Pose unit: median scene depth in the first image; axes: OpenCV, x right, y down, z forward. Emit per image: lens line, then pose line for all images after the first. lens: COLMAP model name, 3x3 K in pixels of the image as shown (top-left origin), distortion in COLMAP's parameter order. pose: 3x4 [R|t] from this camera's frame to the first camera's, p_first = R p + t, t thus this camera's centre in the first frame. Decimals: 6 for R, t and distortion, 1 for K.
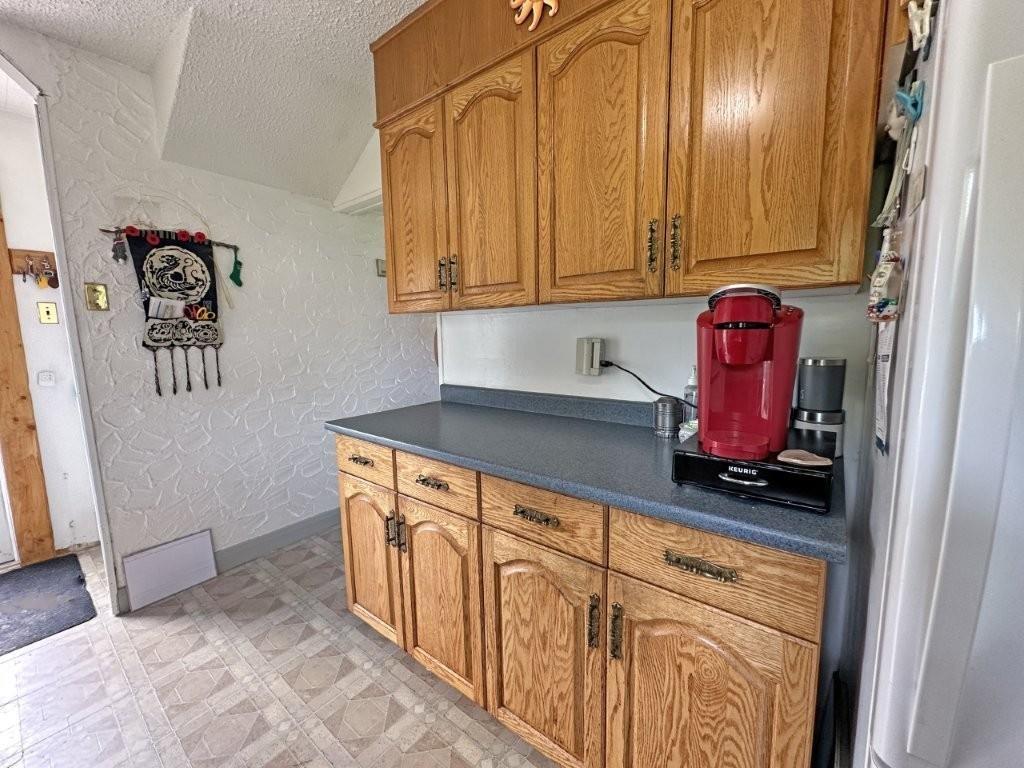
lens RADIAL K [[408.3, 0, 512.8], [0, 408.3, 382.6], [0, 0, 1]] dist [-0.002999, 0.000038]
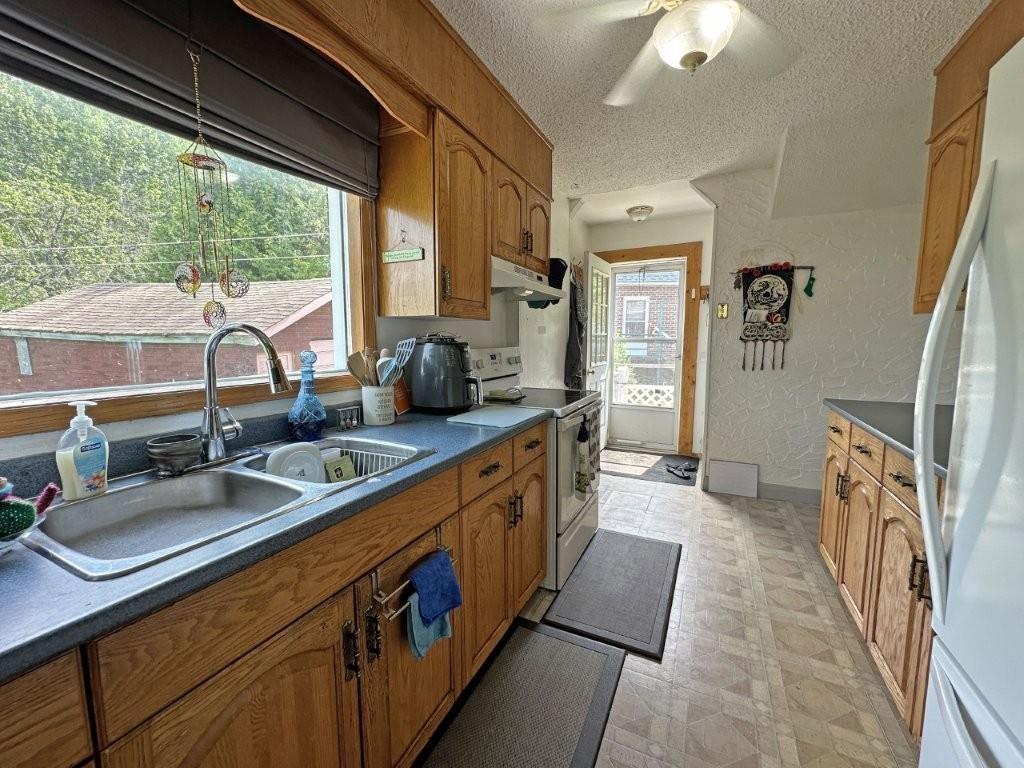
lens RADIAL K [[408.0, 0, 515.0], [0, 408.0, 383.2], [0, 0, 1]] dist [-0.002286, -0.000399]
pose [[0.210543, 0.123181, -0.969793, 0.516822], [-0.120958, 0.987689, 0.099194, 0.031870], [0.970073, 0.096420, 0.222850, -0.233245]]
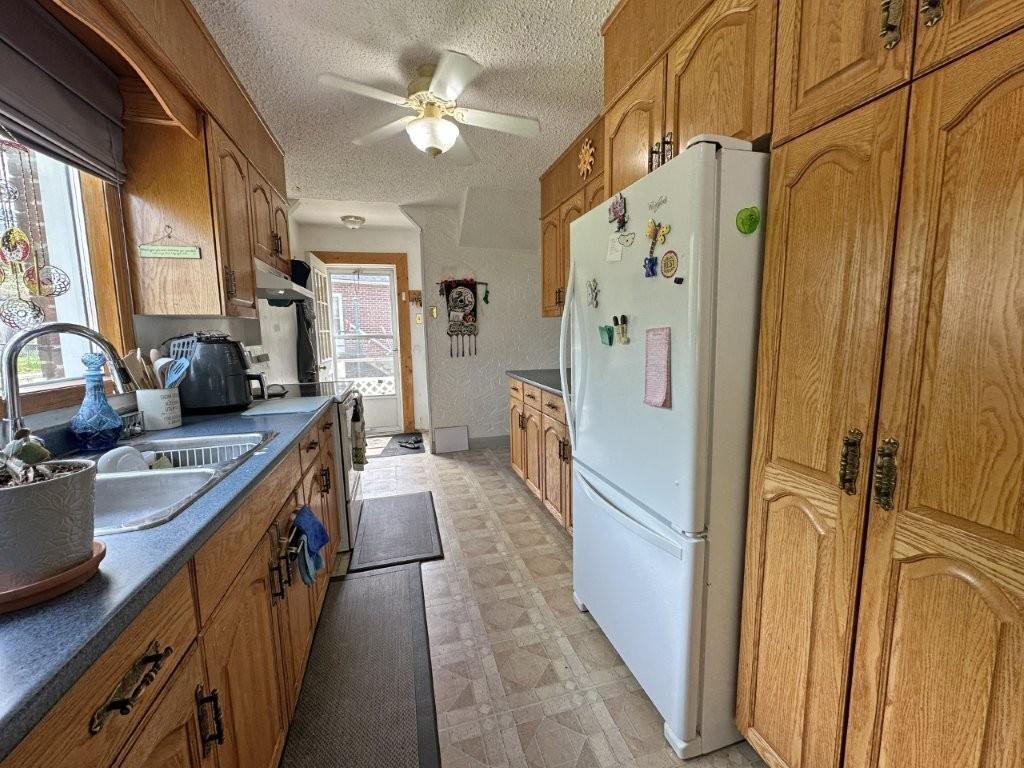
lens RADIAL K [[408.3, 0, 512.8], [0, 408.3, 382.6], [0, 0, 1]] dist [-0.002999, 0.000038]
pose [[0.807833, 0.075436, -0.584564, 0.667434], [-0.067864, 0.997084, 0.034886, 0.069007], [0.585491, 0.011489, 0.810597, -0.559067]]
